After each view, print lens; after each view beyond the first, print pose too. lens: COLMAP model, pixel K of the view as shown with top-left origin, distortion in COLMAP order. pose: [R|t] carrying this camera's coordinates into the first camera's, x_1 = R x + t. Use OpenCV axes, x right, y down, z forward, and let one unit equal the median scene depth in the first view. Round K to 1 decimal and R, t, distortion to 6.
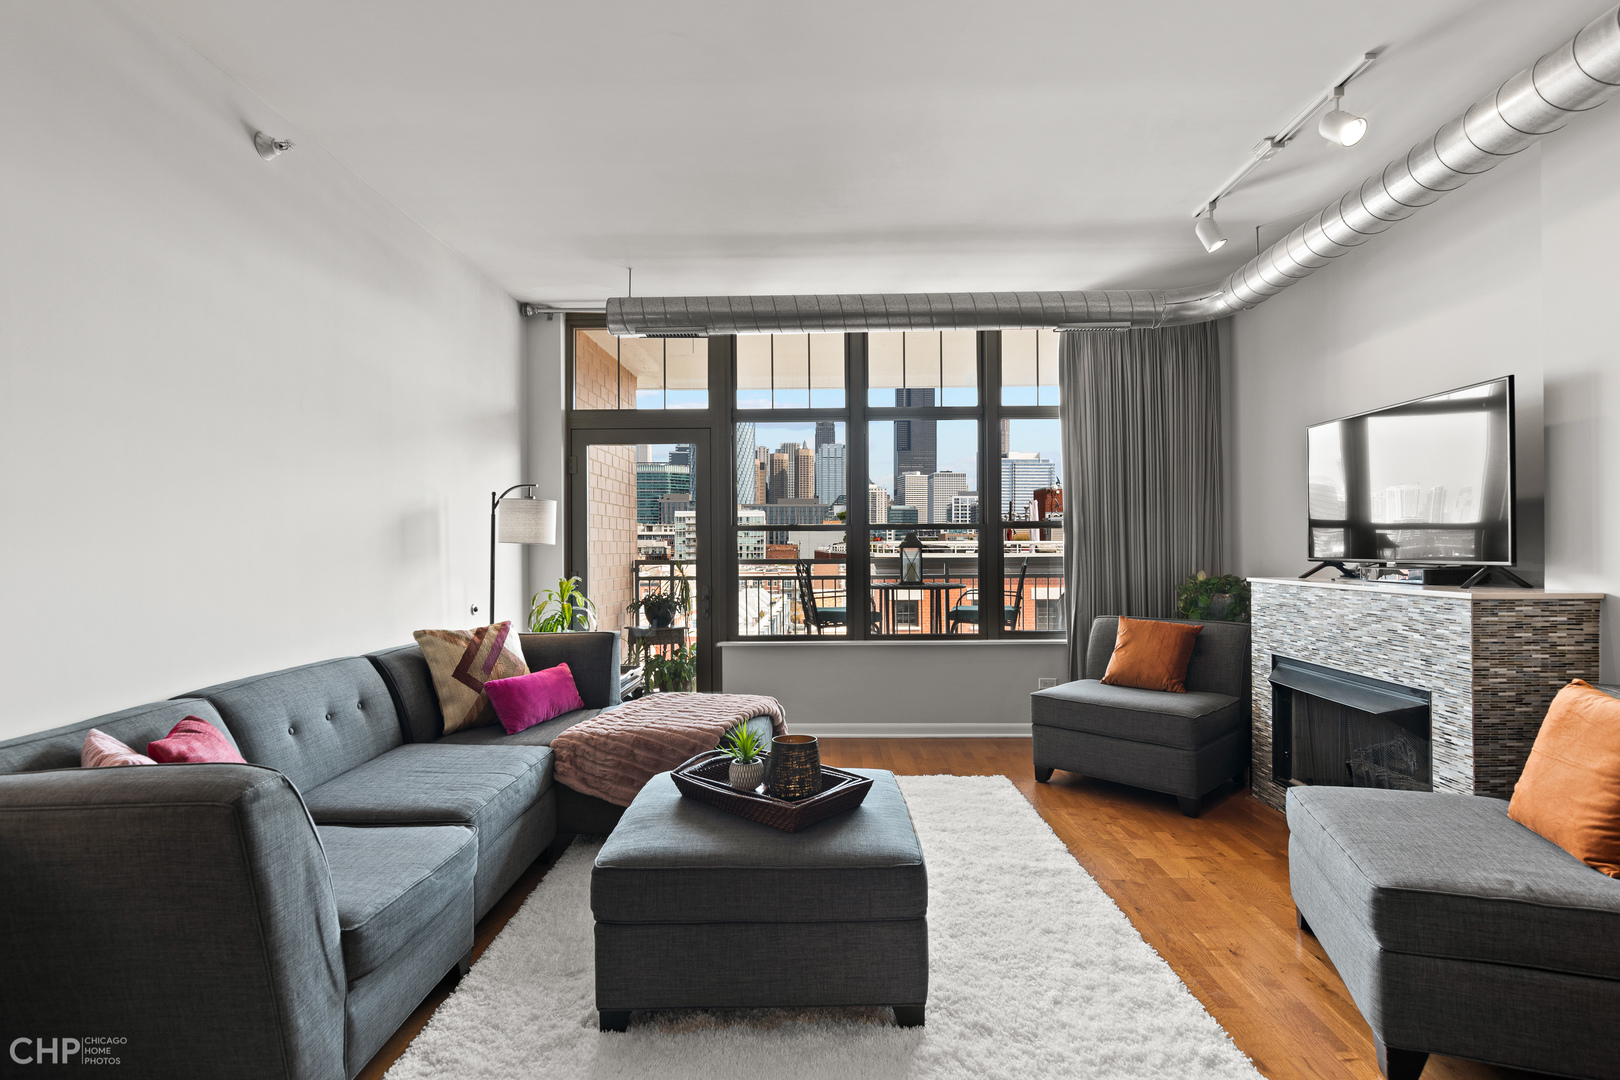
lens RADIAL K [[789.6, 0, 811.8], [0, 789.6, 544.9], [0, 0, 1]] dist [0.000111, 0.001742]
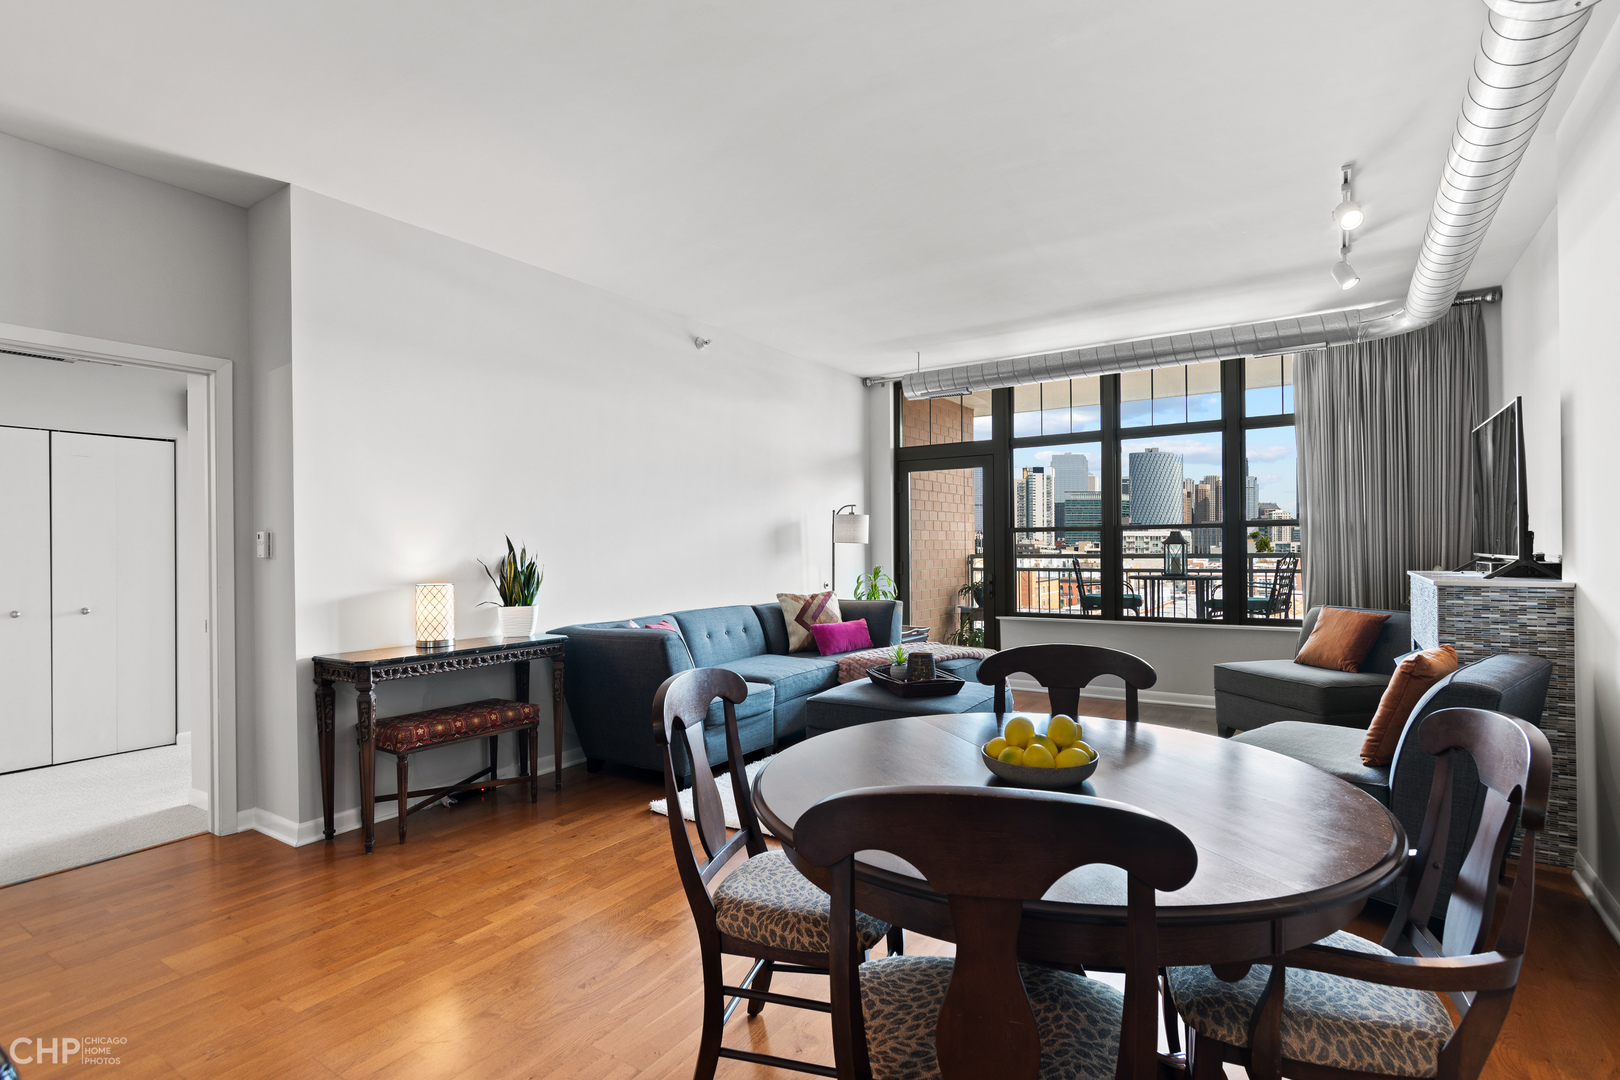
lens RADIAL K [[789.6, 0, 810.3], [0, 789.6, 545.9], [0, 0, 1]] dist [0.000111, 0.001742]
pose [[0.844702, -0.002579, -0.535230, 0.459075], [0.005806, 0.999974, 0.004346, -0.003514], [0.535205, -0.006779, 0.844695, -0.404831]]
